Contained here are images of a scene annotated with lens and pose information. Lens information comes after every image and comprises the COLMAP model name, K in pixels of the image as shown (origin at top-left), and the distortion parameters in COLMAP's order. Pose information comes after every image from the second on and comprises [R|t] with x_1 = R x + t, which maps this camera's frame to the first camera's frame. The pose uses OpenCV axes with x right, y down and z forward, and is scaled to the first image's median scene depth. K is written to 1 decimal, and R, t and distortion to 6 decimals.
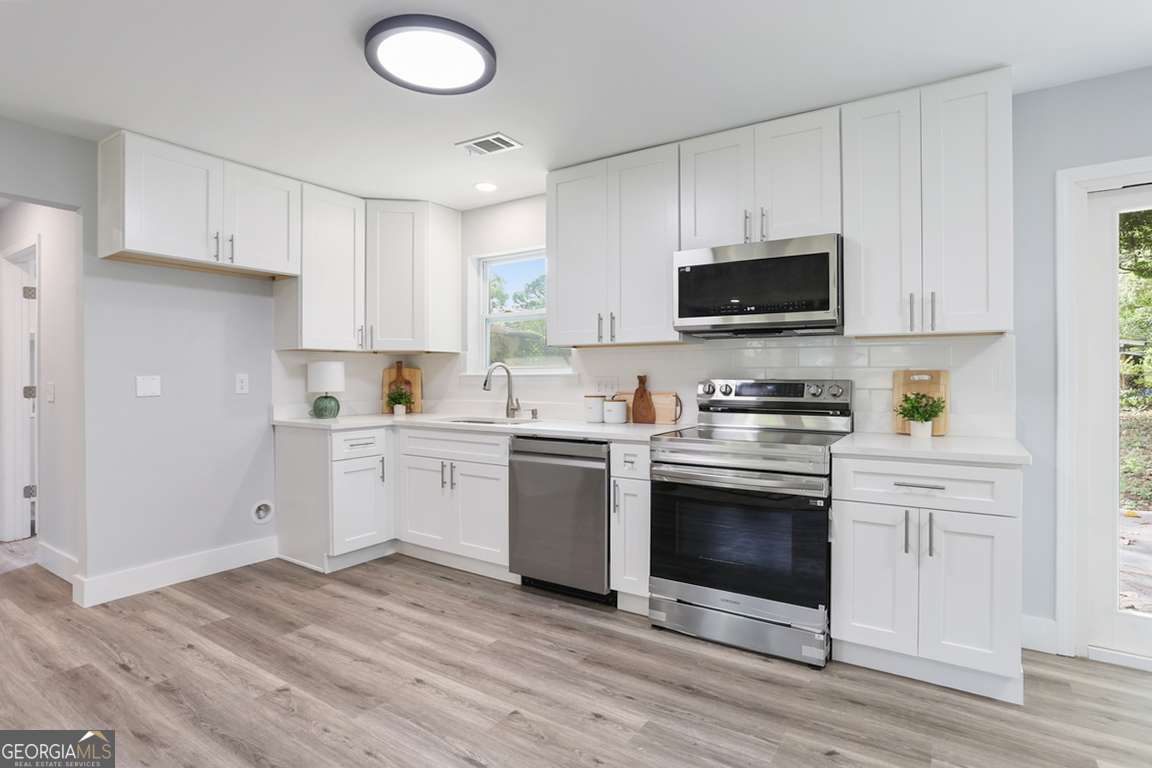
lens RADIAL K [[574.7, 0, 583.5], [0, 574.7, 378.7], [0, 0, 1]] dist [0.003974, 0.002045]
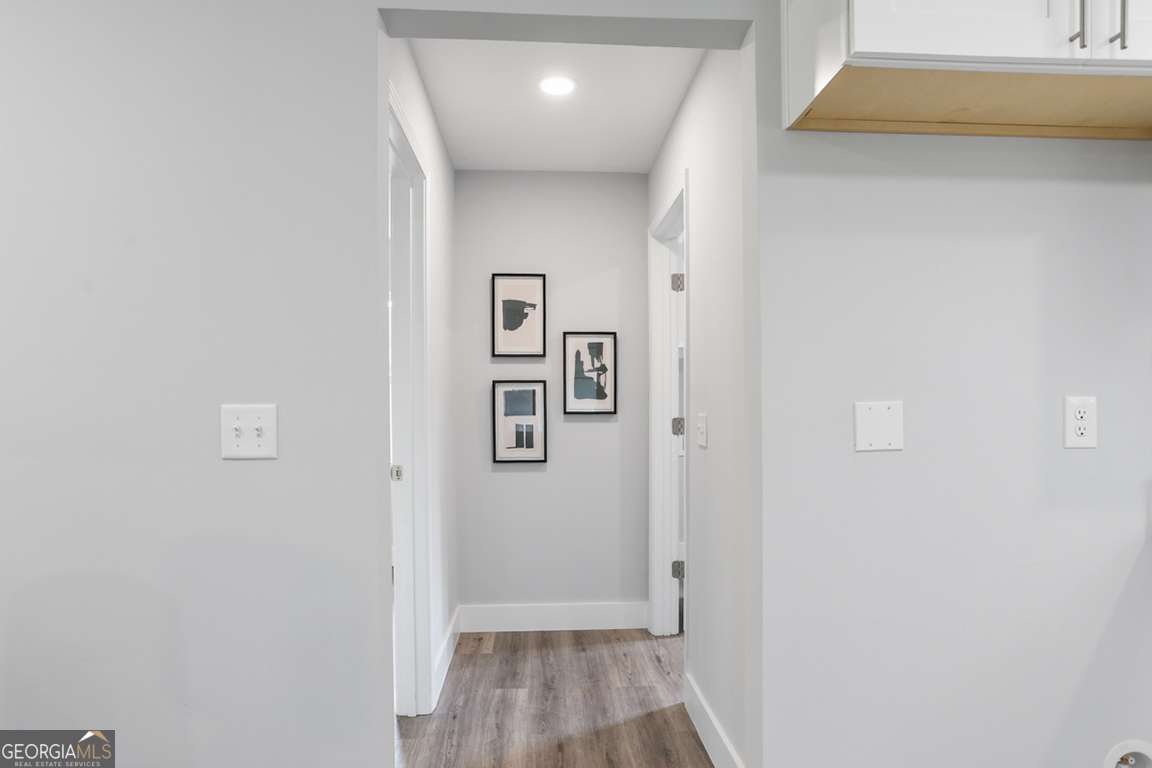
lens RADIAL K [[696.9, 0, 577.5], [0, 696.9, 389.3], [0, 0, 1]] dist [-0.003194, 0.001271]
pose [[0.610325, -0.018099, -0.791944, -0.381415], [-0.006060, 0.999603, -0.027515, 0.001823], [0.792128, 0.021593, 0.609973, 0.407261]]
